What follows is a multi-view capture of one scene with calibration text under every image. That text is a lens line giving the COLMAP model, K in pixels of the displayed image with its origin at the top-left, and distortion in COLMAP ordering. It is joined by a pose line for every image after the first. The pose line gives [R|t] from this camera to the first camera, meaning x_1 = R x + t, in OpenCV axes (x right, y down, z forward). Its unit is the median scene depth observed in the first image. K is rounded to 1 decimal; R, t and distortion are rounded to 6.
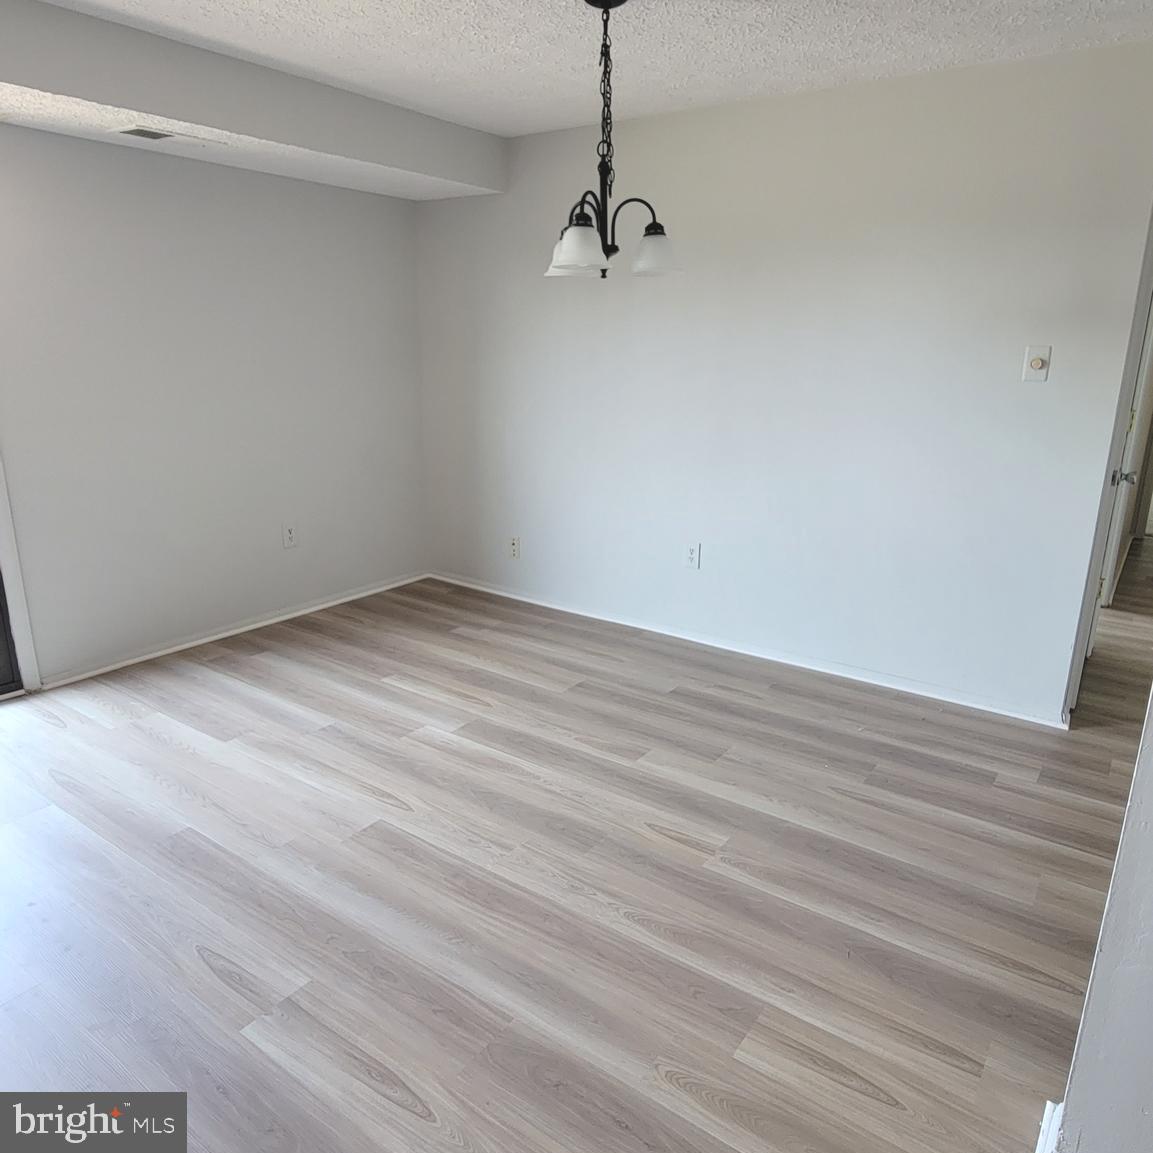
lens RADIAL K [[851.1, 0, 573.6], [0, 851.1, 584.2], [0, 0, 1]] dist [0.012216, -0.016359]
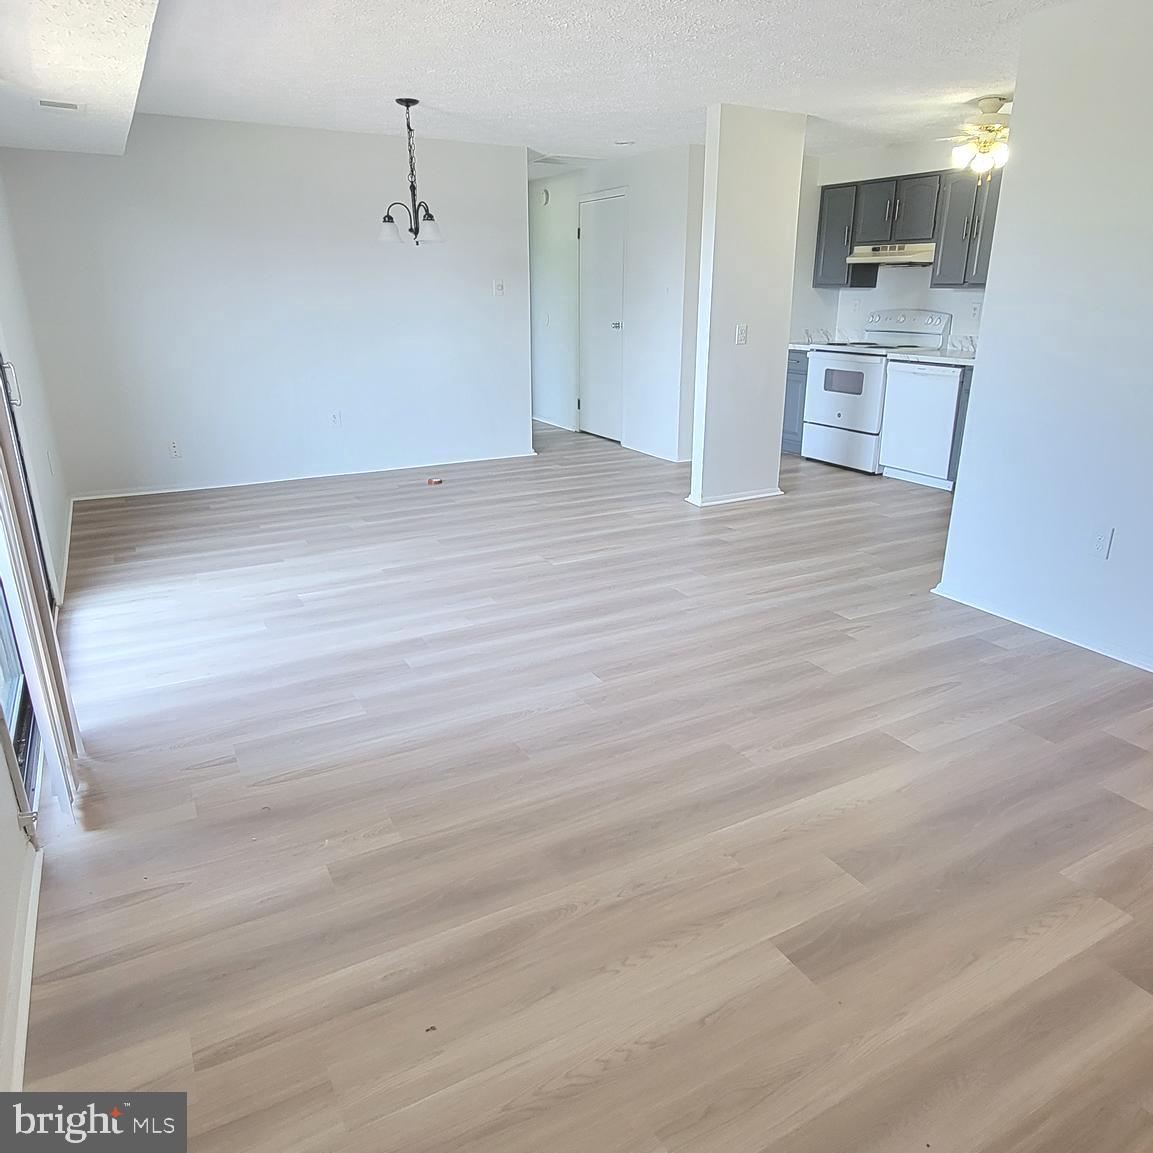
lens RADIAL K [[851.1, 0, 577.6], [0, 851.1, 576.1], [0, 0, 1]] dist [0.012216, -0.016359]
pose [[0.430664, -0.305681, 0.849169, -1.699044], [0.252368, 0.944149, 0.211880, 0.029529], [-0.866510, 0.123054, 0.483755, -0.179600]]
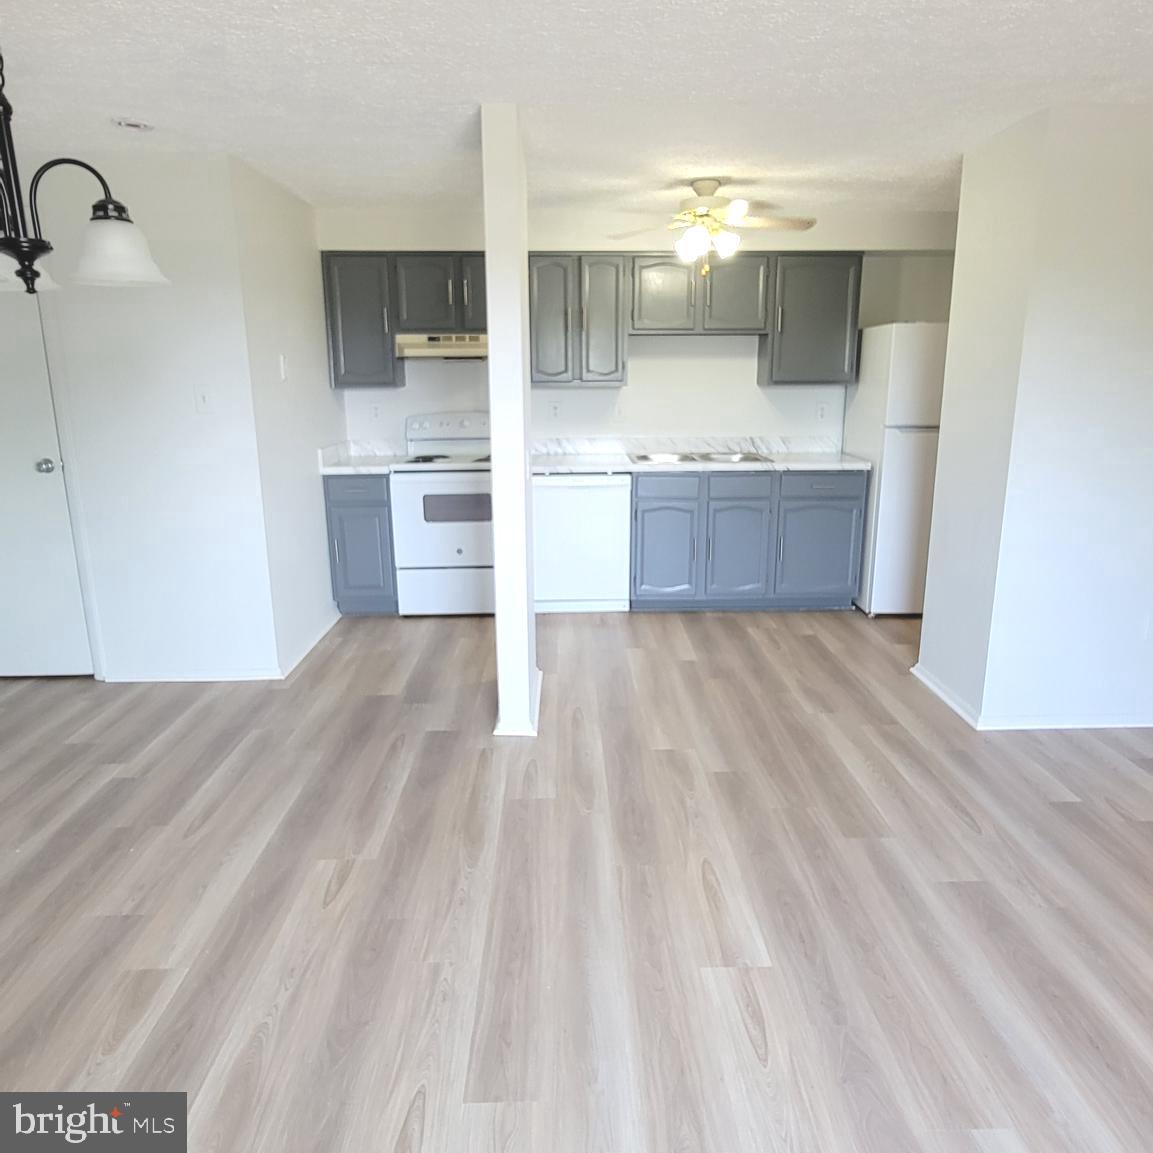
lens RADIAL K [[851.1, 0, 580.7], [0, 851.1, 570.5], [0, 0, 1]] dist [0.012216, -0.016359]
pose [[-0.607738, -0.193153, 0.770290, -0.712397], [0.216417, 0.892975, 0.394664, -0.344777], [-0.764080, 0.406556, -0.500893, 1.077503]]
